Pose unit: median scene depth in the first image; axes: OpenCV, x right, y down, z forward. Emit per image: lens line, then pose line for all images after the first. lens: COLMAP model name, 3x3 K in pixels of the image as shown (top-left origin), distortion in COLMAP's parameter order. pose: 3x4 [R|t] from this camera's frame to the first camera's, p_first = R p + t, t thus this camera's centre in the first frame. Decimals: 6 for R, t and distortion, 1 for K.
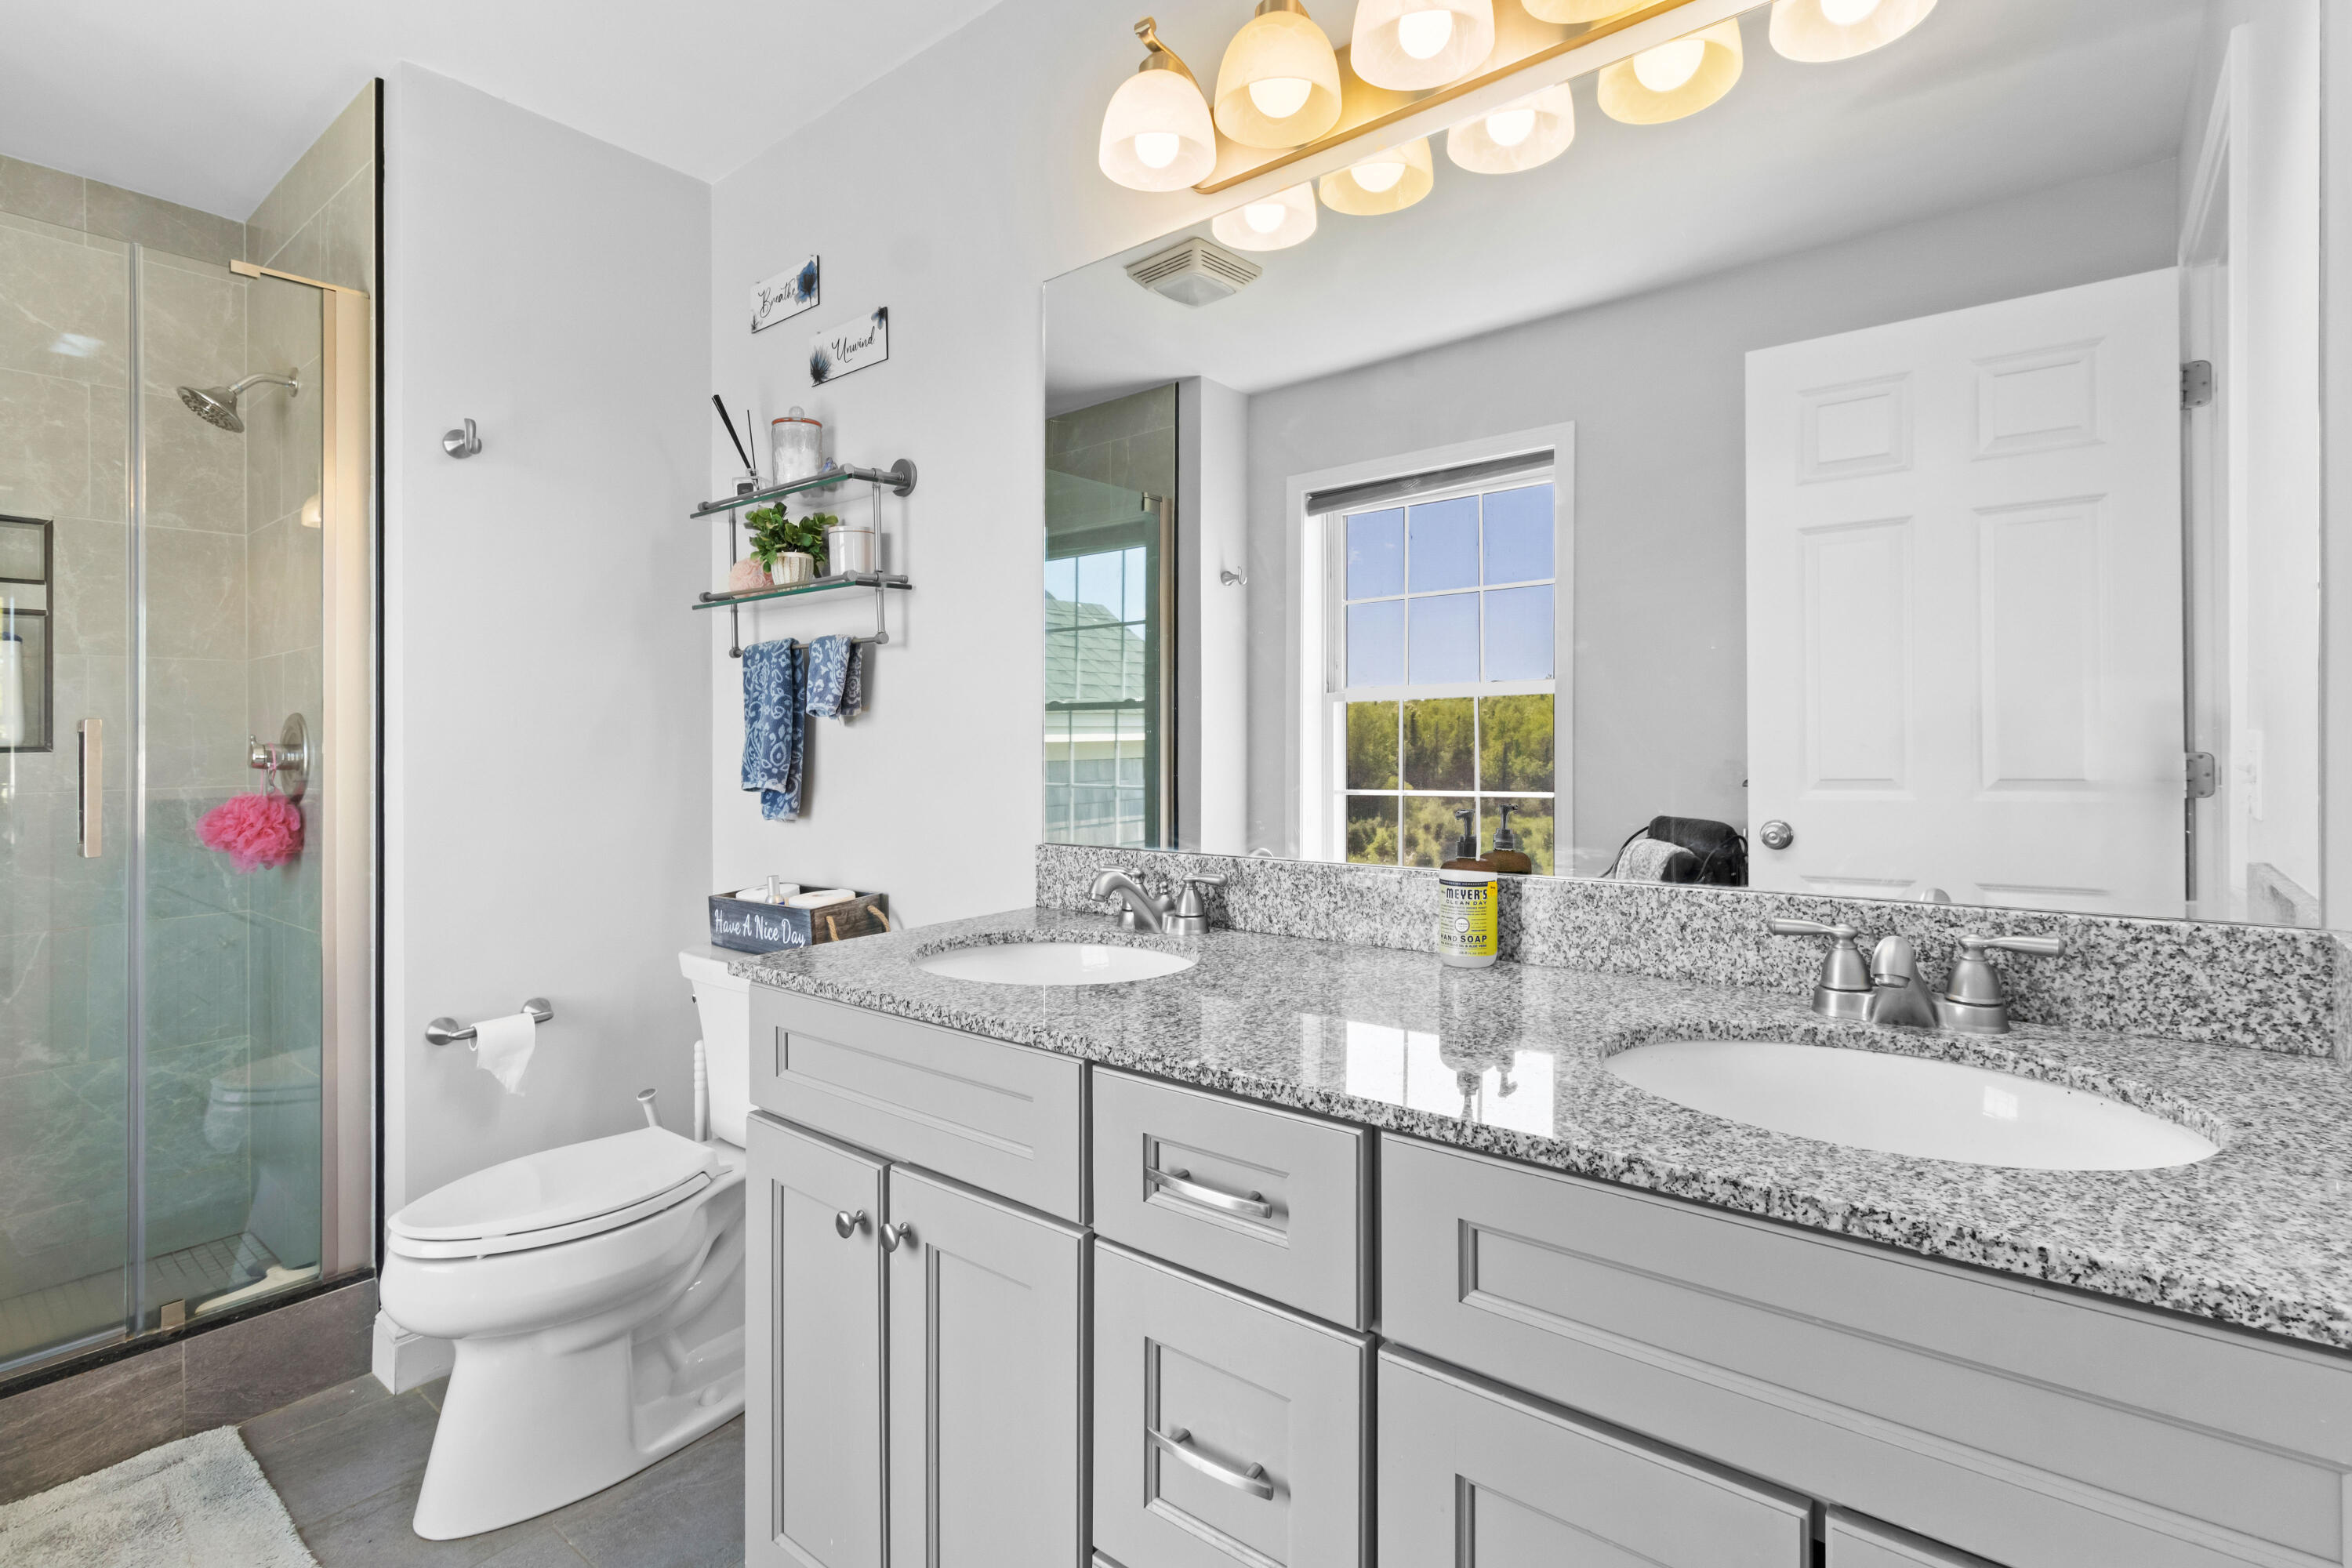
lens RADIAL K [[1101.6, 0, 1182.2], [0, 1101.6, 725.9], [0, 0, 1]] dist [0.002011, 0.000455]
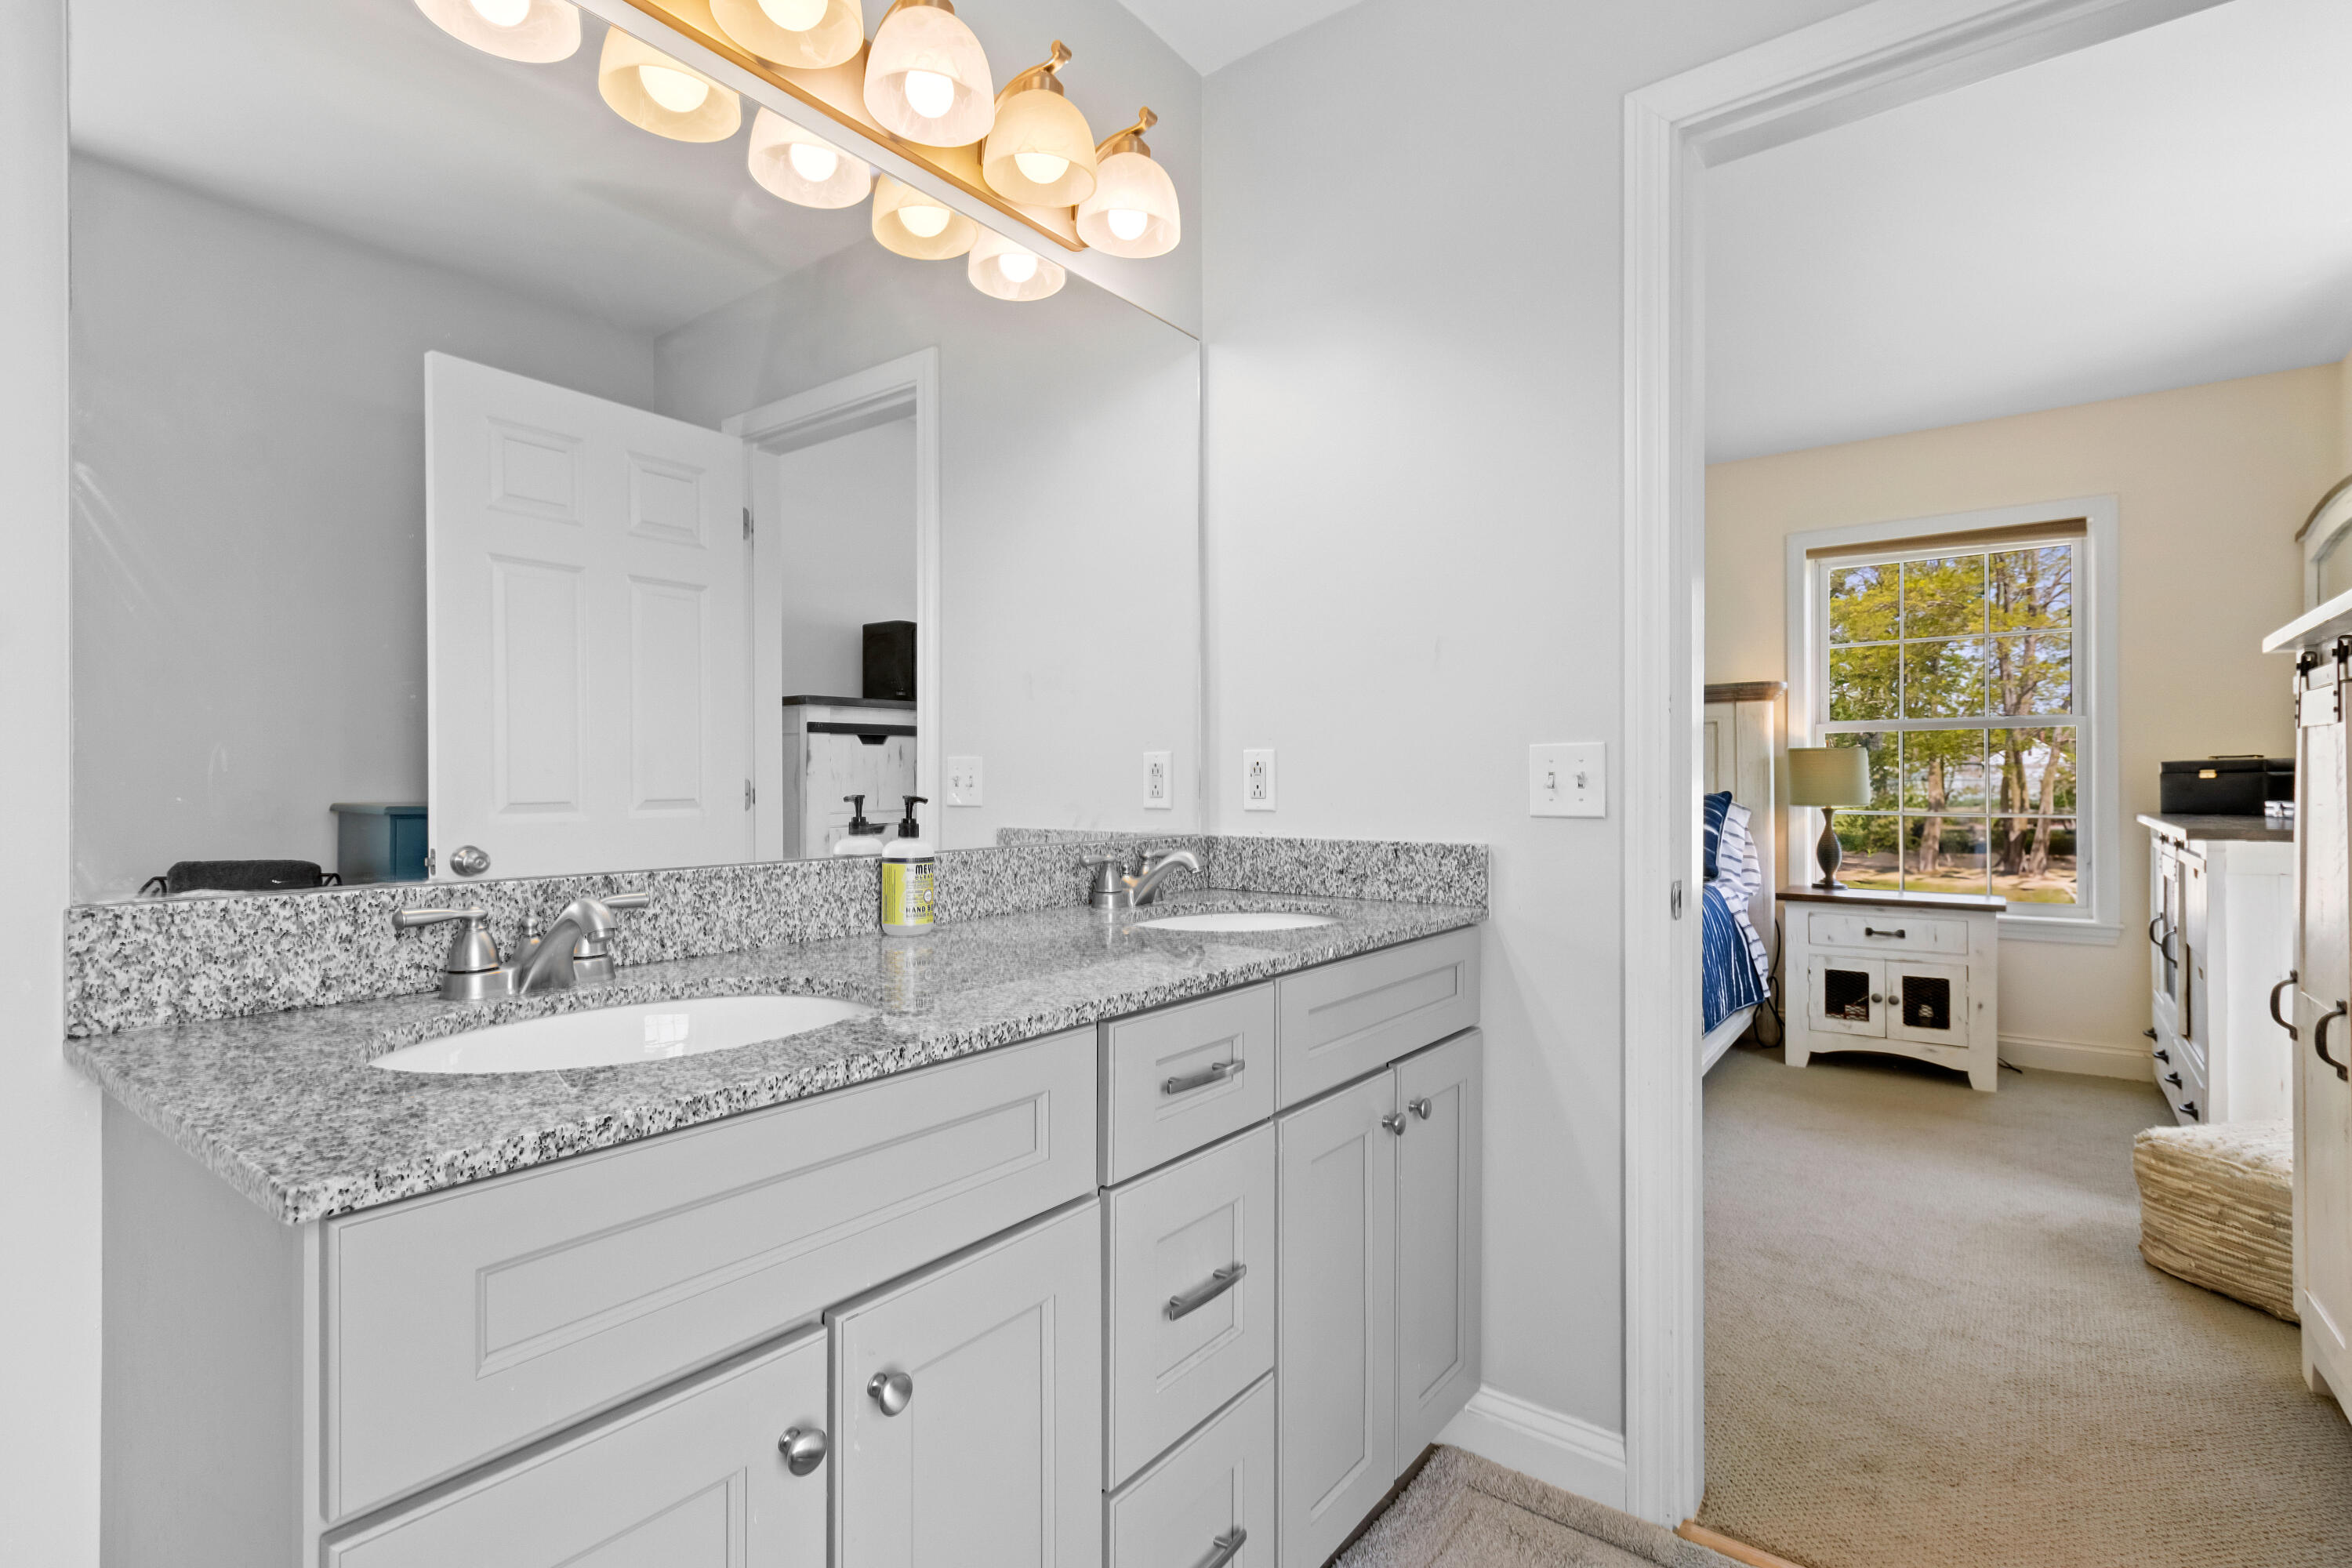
lens RADIAL K [[1101.6, 0, 1173.5], [0, 1101.6, 786.5], [0, 0, 1]] dist [0.002011, 0.000455]
pose [[-0.017847, 0.012514, 0.999762, -0.773011], [-0.011767, 0.999850, -0.012725, 0.068678], [-0.999771, -0.011991, -0.017697, 0.667428]]
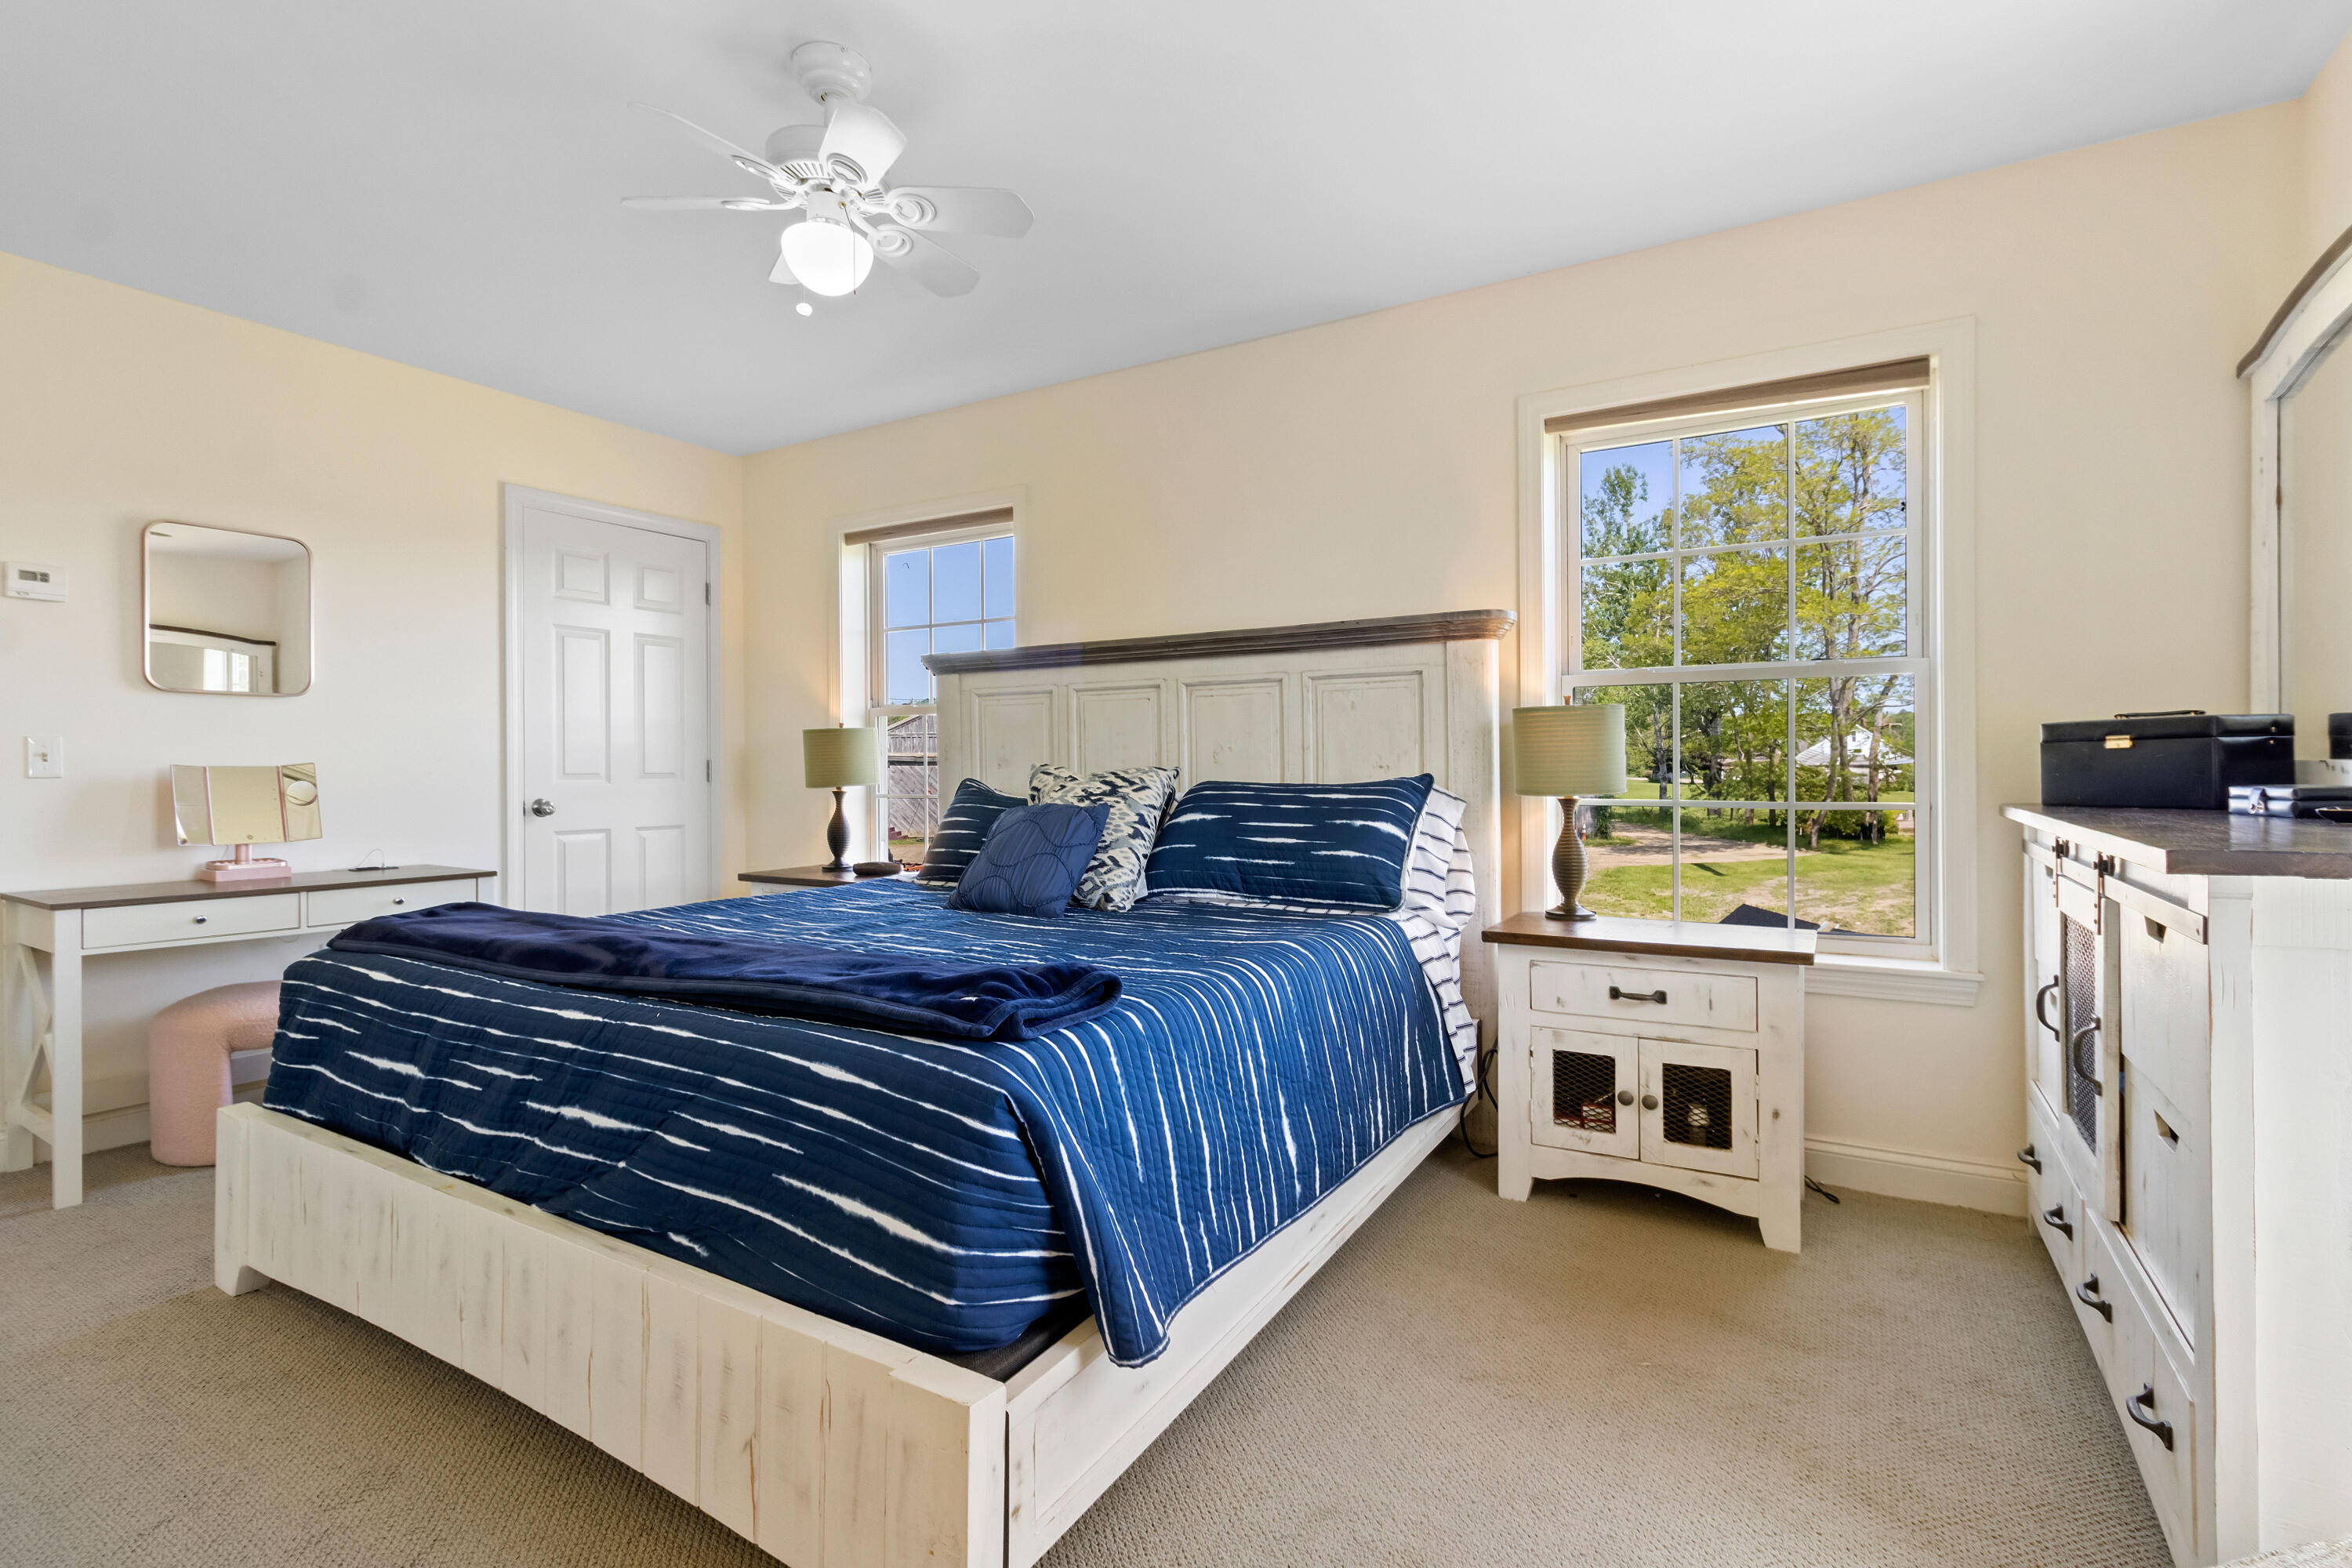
lens RADIAL K [[1101.6, 0, 1167.2], [0, 1101.6, 774.2], [0, 0, 1]] dist [0.002011, 0.000455]
pose [[-0.120820, 0.011222, 0.992611, -0.562794], [-0.008255, 0.999890, -0.012309, 0.066302], [-0.992640, -0.009681, -0.120714, 0.496838]]
